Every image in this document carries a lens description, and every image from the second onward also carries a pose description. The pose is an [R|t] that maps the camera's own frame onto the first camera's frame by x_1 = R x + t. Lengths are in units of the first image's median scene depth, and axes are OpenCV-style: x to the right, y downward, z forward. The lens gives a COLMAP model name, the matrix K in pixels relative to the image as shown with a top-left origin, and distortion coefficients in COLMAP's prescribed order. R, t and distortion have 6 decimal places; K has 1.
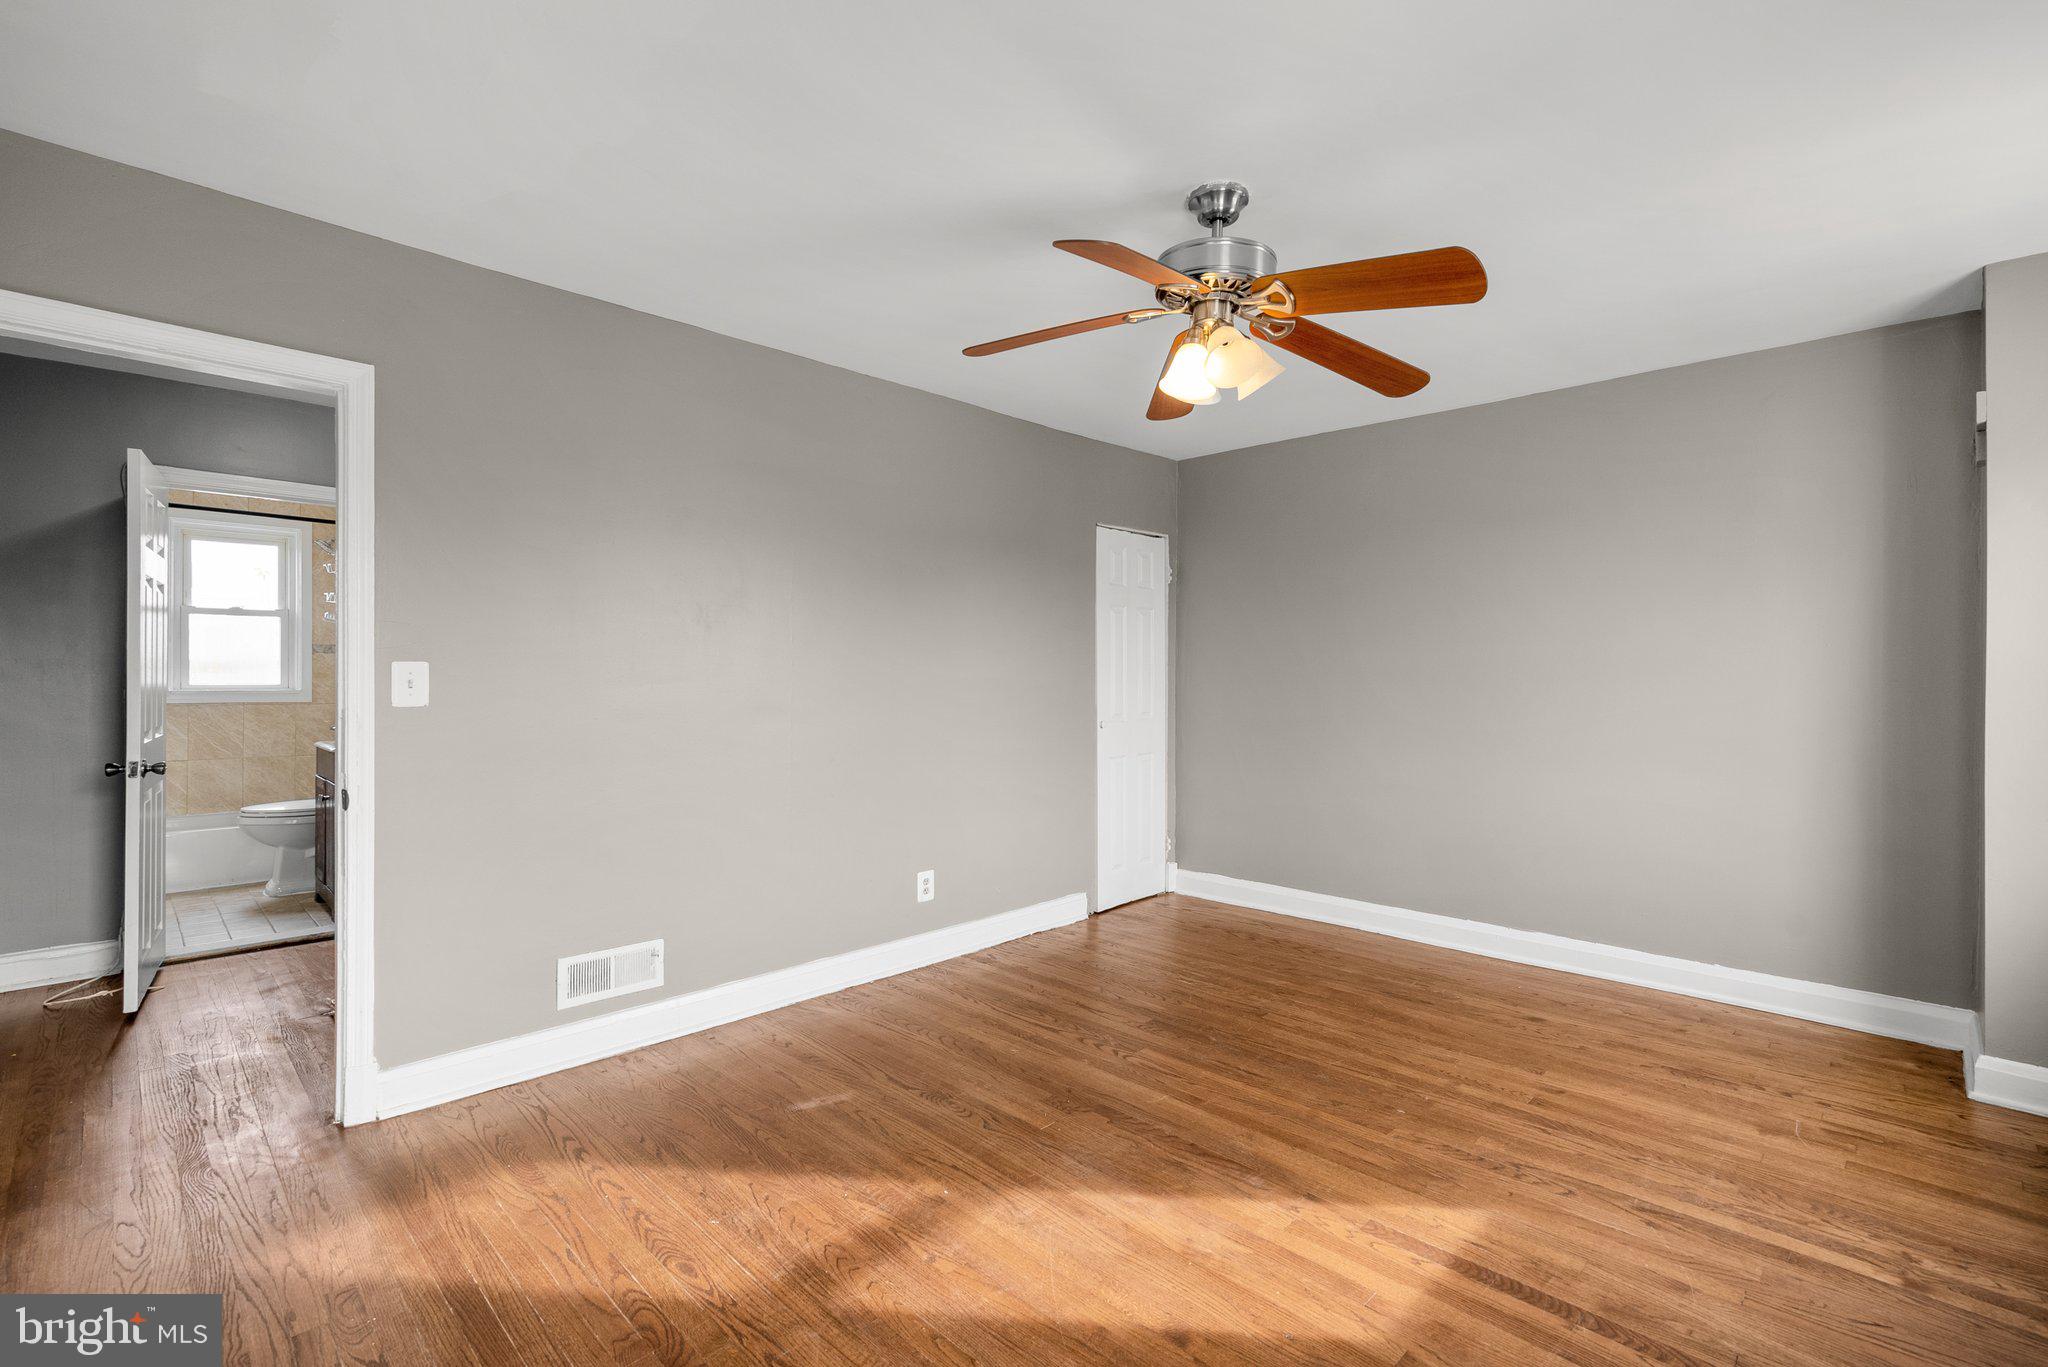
lens RADIAL K [[928.9, 0, 1025.5], [0, 928.9, 682.3], [0, 0, 1]] dist [0.000378, 0.000305]
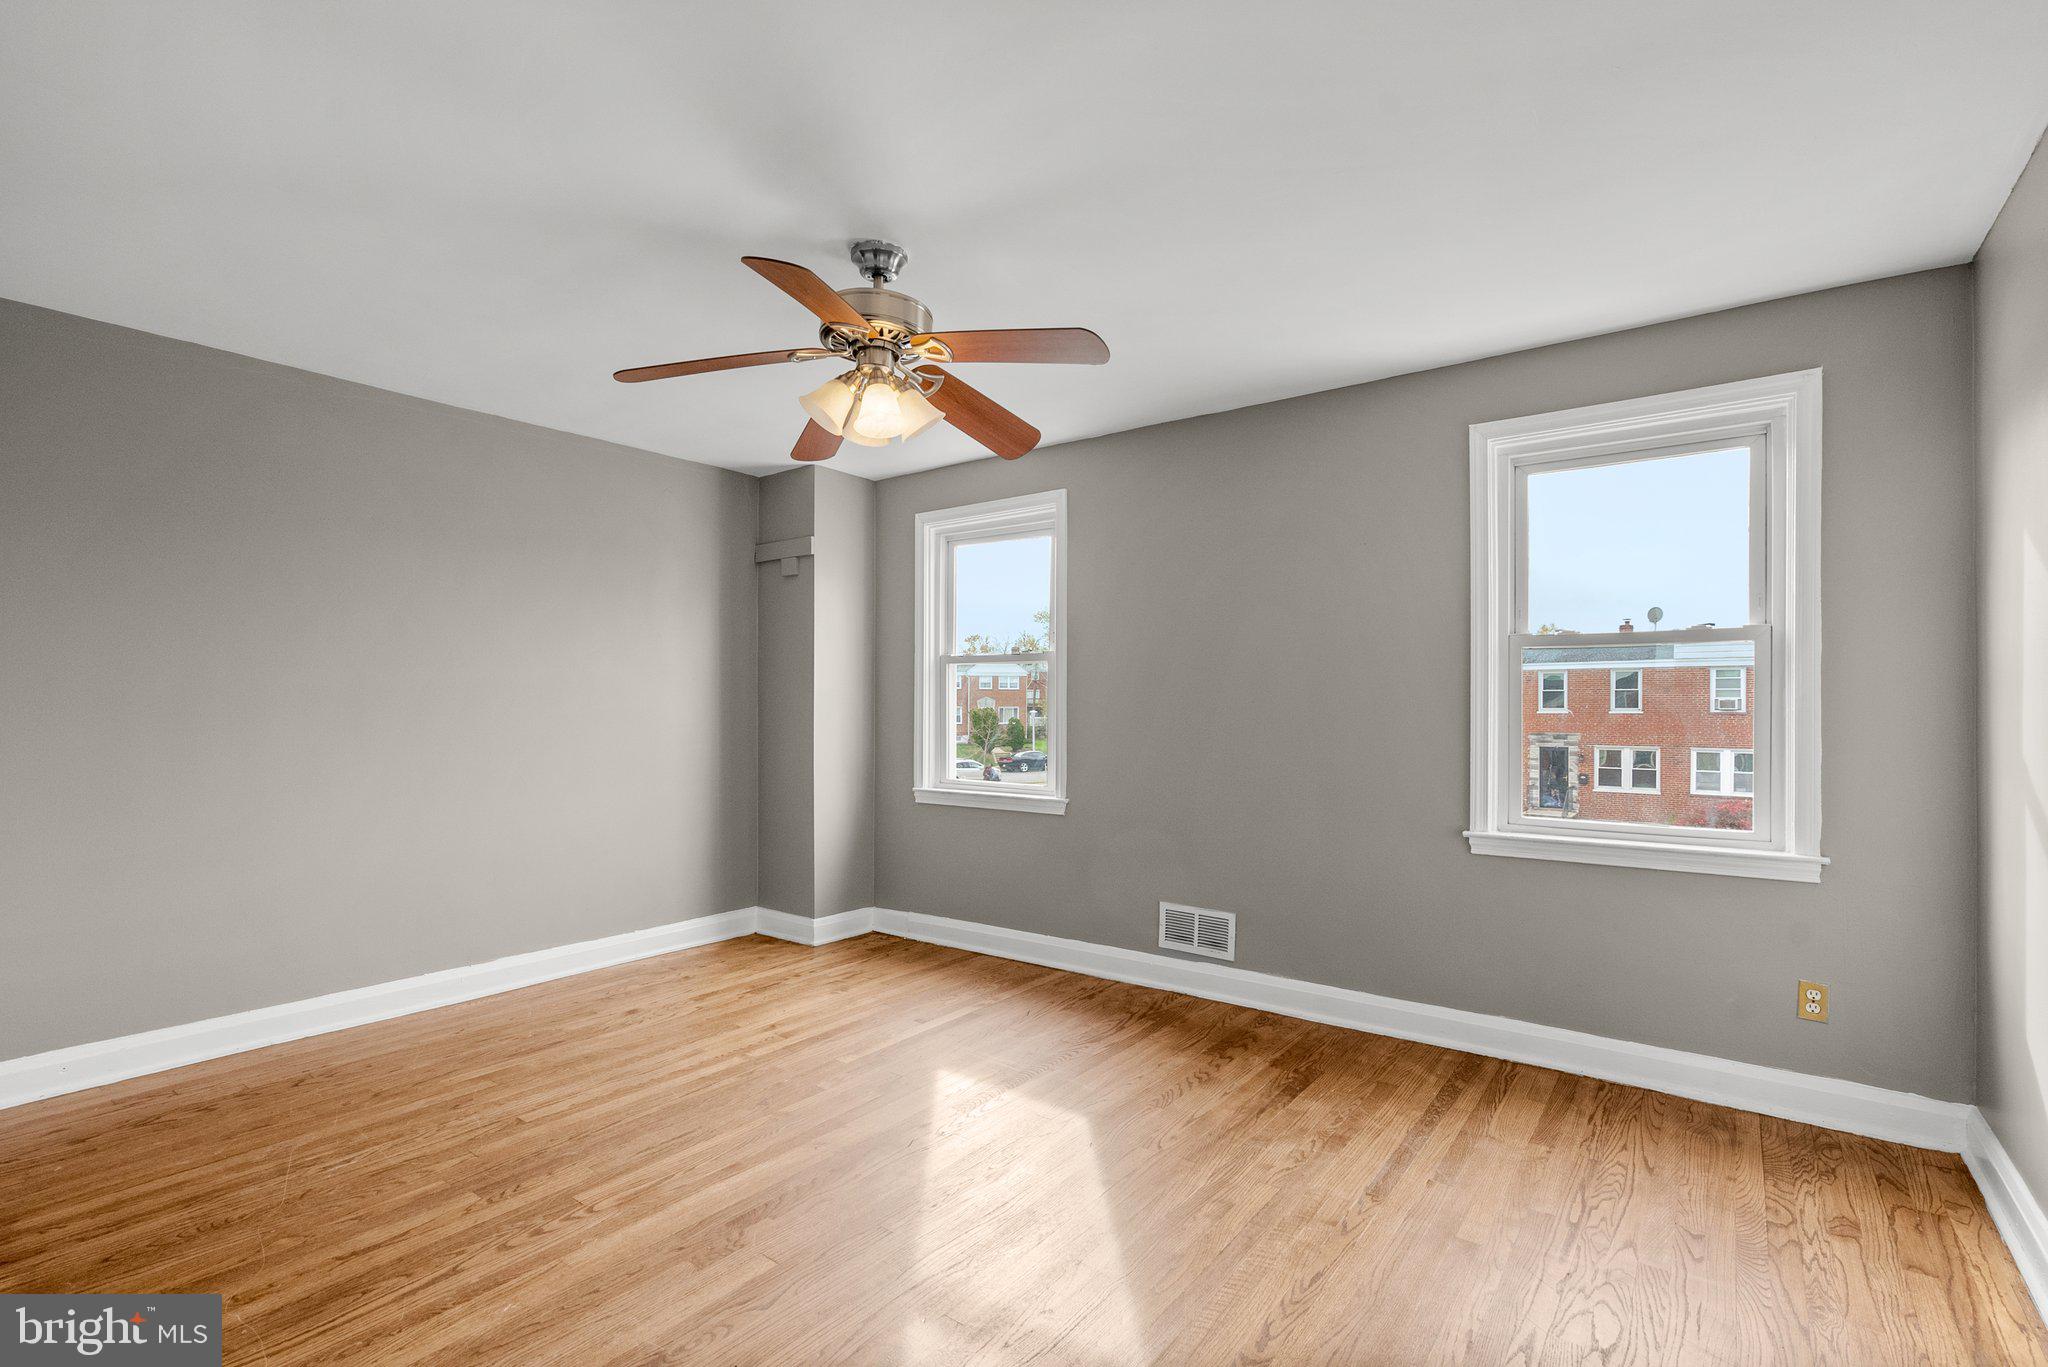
lens RADIAL K [[932.8, 0, 1031.0], [0, 932.8, 697.6], [0, 0, 1]] dist [-0.000625, 0.000628]
pose [[-0.137682, 0.005675, 0.990460, -0.708156], [0.006692, 0.999966, -0.004800, -0.004880], [-0.990454, 0.005967, -0.137715, 0.771395]]
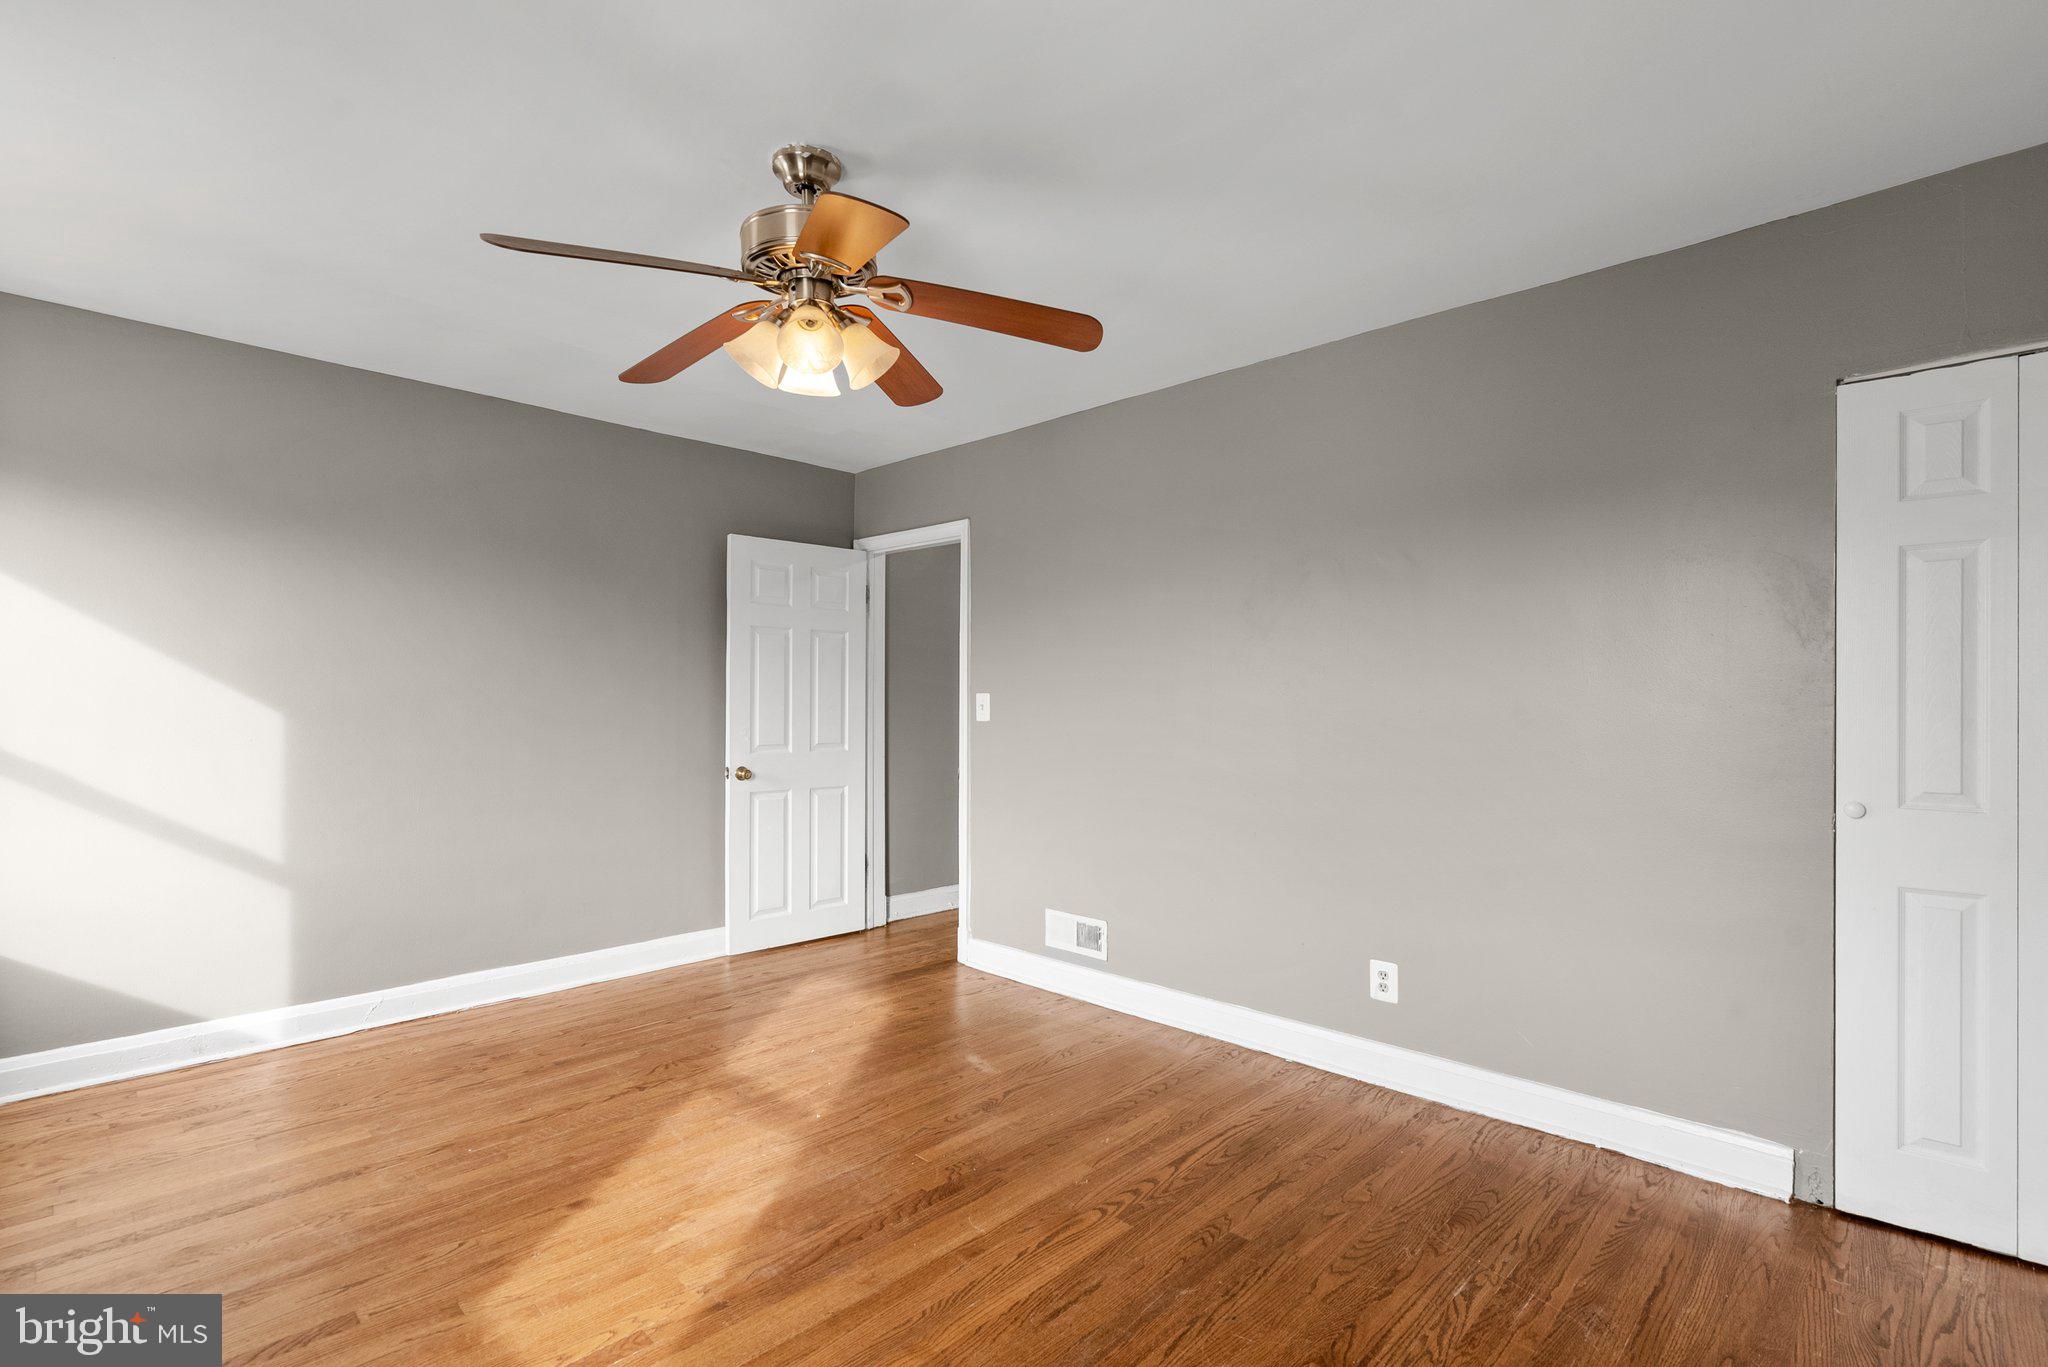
lens RADIAL K [[932.8, 0, 1031.0], [0, 932.8, 697.6], [0, 0, 1]] dist [-0.000625, 0.000628]
pose [[0.017896, -0.007487, -0.999812, 0.884807], [-0.011532, 0.999904, -0.007694, -0.002659], [0.999773, 0.011667, 0.017808, 0.952249]]
